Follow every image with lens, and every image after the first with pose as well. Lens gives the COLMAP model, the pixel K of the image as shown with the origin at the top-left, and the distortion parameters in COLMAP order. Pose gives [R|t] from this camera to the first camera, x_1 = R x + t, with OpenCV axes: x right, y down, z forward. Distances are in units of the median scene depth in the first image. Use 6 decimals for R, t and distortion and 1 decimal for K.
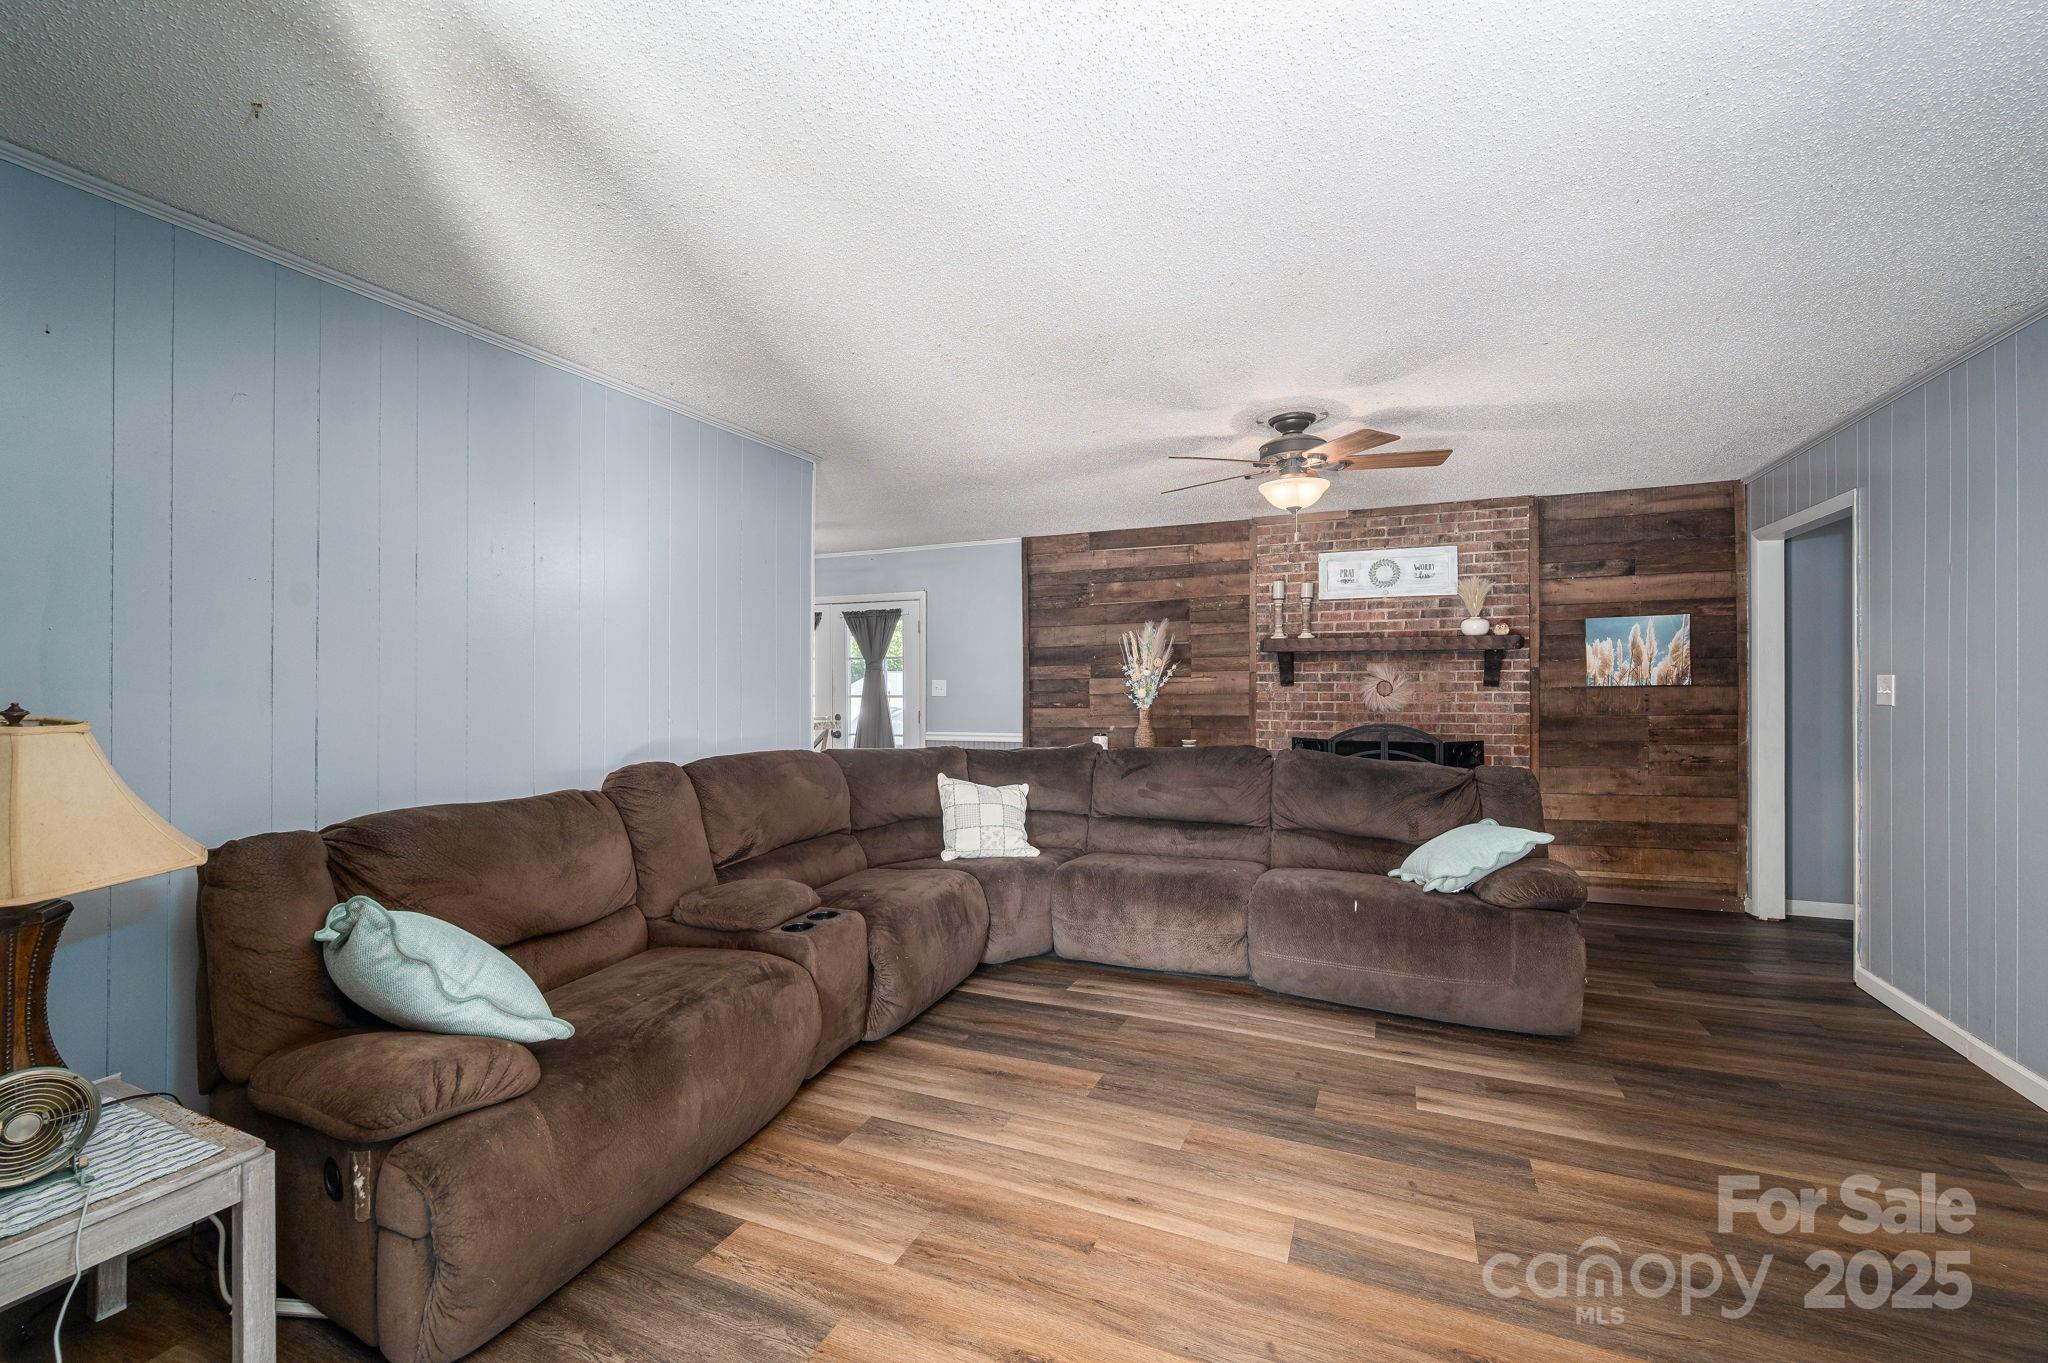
lens RADIAL K [[844.8, 0, 1022.6], [0, 844.8, 678.6], [0, 0, 1]] dist [-0.001292, 0.000175]
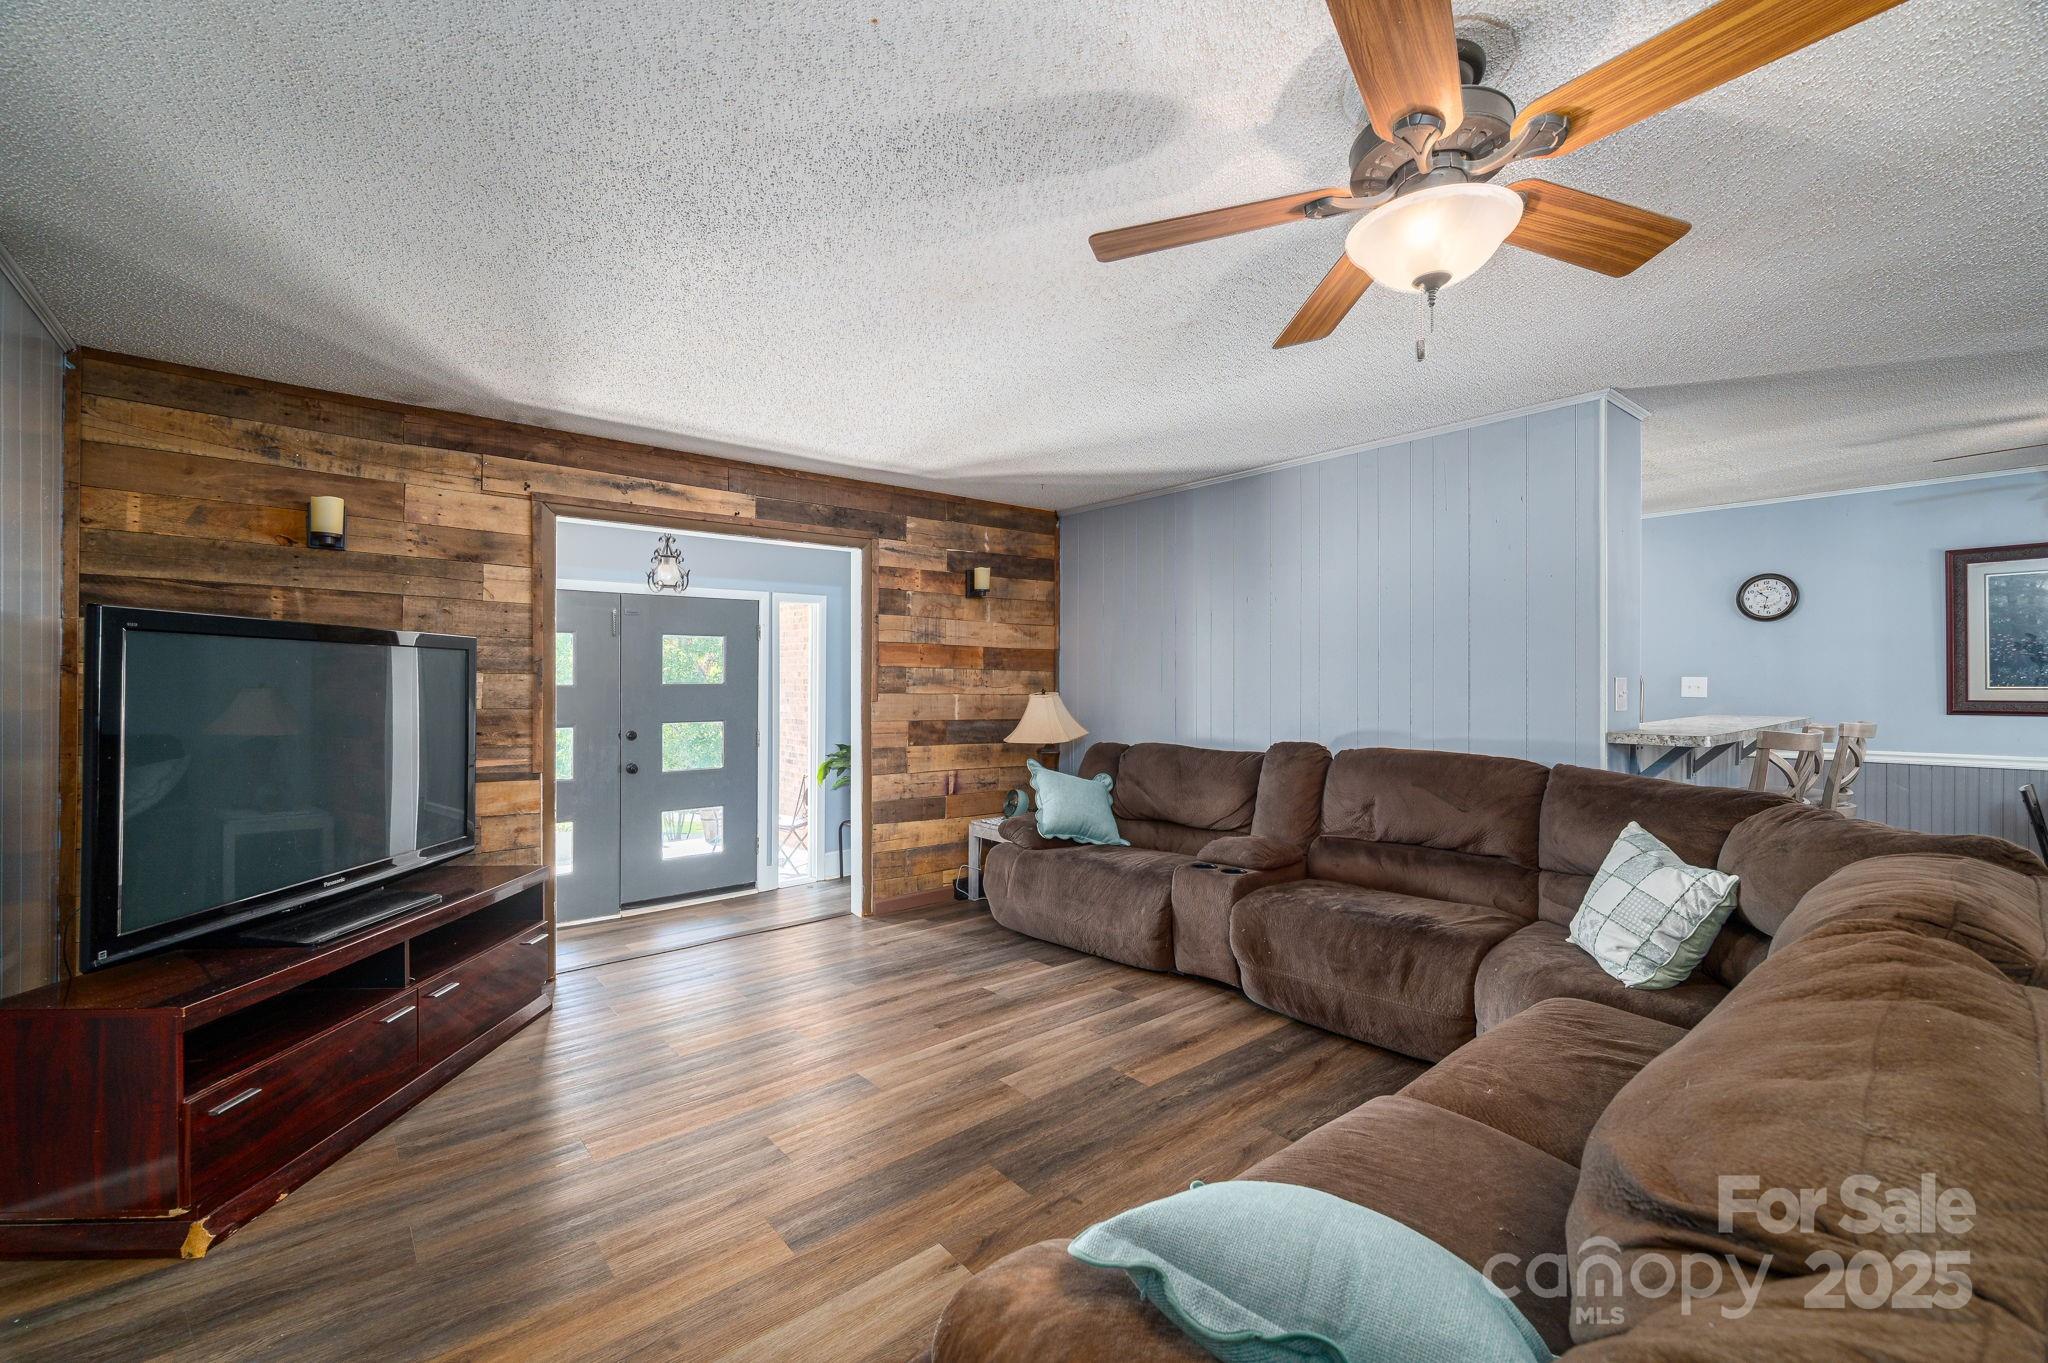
lens RADIAL K [[844.8, 0, 1022.6], [0, 844.8, 678.6], [0, 0, 1]] dist [-0.001292, 0.000175]
pose [[-0.435827, -0.000046, -0.900031, 1.085103], [0.012188, 0.999908, -0.005953, 0.001993], [0.899948, -0.013564, -0.435786, 1.360380]]
